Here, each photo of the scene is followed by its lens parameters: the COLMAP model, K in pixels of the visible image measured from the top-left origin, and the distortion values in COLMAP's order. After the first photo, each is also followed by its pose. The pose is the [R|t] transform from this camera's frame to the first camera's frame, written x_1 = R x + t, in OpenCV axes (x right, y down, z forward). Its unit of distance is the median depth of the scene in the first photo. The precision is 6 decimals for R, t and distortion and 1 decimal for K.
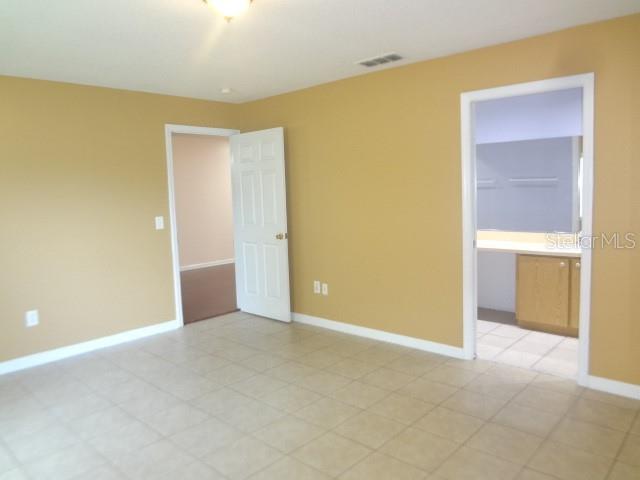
lens RADIAL K [[478.0, 0, 308.5], [0, 478.0, 239.5], [0, 0, 1]] dist [-0.047334, 0.002921]
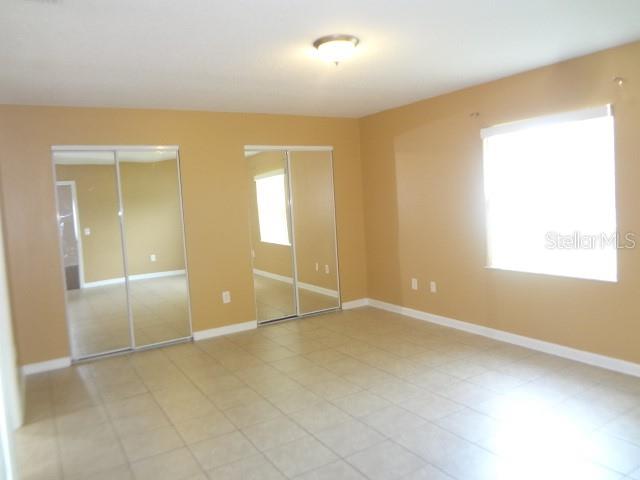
lens RADIAL K [[478.0, 0, 308.5], [0, 478.0, 239.5], [0, 0, 1]] dist [-0.047334, 0.002921]
pose [[-0.957233, 0.064370, 0.282065, -0.327887], [0.117078, 0.977726, 0.174196, -0.191731], [-0.264570, 0.199770, -0.943448, 1.792497]]
